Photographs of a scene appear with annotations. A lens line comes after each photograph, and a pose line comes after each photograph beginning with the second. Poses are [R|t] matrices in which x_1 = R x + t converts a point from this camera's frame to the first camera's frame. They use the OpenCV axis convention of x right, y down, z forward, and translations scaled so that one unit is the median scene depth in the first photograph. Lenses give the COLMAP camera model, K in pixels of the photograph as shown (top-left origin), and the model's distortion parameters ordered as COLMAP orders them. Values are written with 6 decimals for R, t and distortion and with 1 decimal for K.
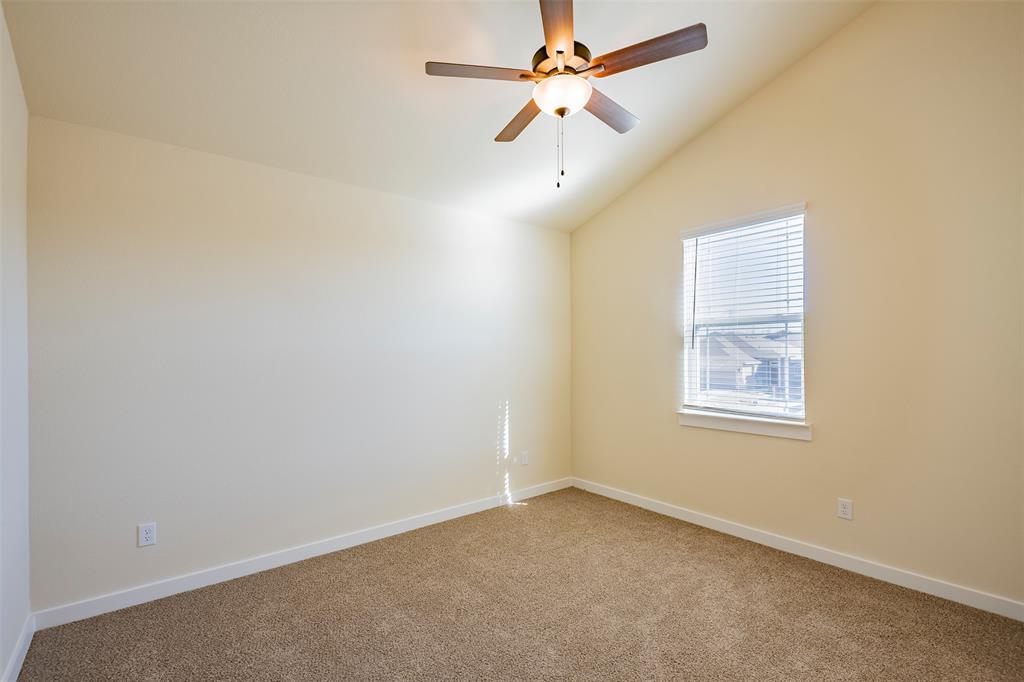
lens RADIAL K [[469.9, 0, 512.5], [0, 469.9, 356.2], [0, 0, 1]] dist [-0.000361, 0.000042]
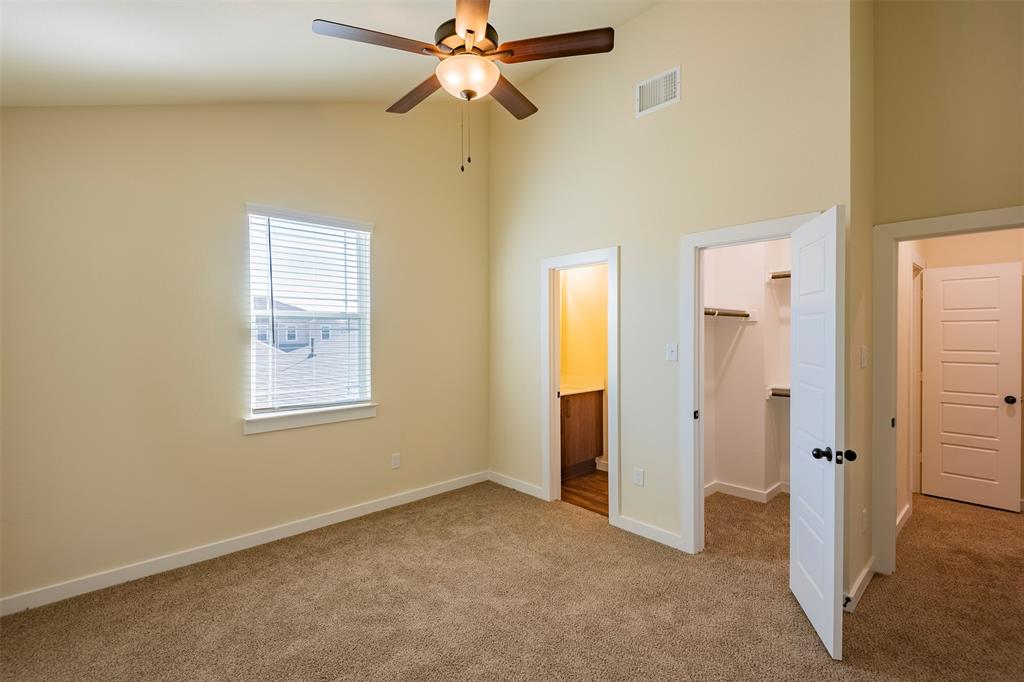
lens RADIAL K [[460.8, 0, 512.0], [0, 460.8, 341.0], [0, 0, 1]] dist [0.000168, -0.000017]
pose [[-0.077245, -0.005830, 0.996995, -0.573556], [0.013843, 0.999880, 0.006919, -0.022053], [-0.996916, 0.014336, -0.077155, 0.690175]]
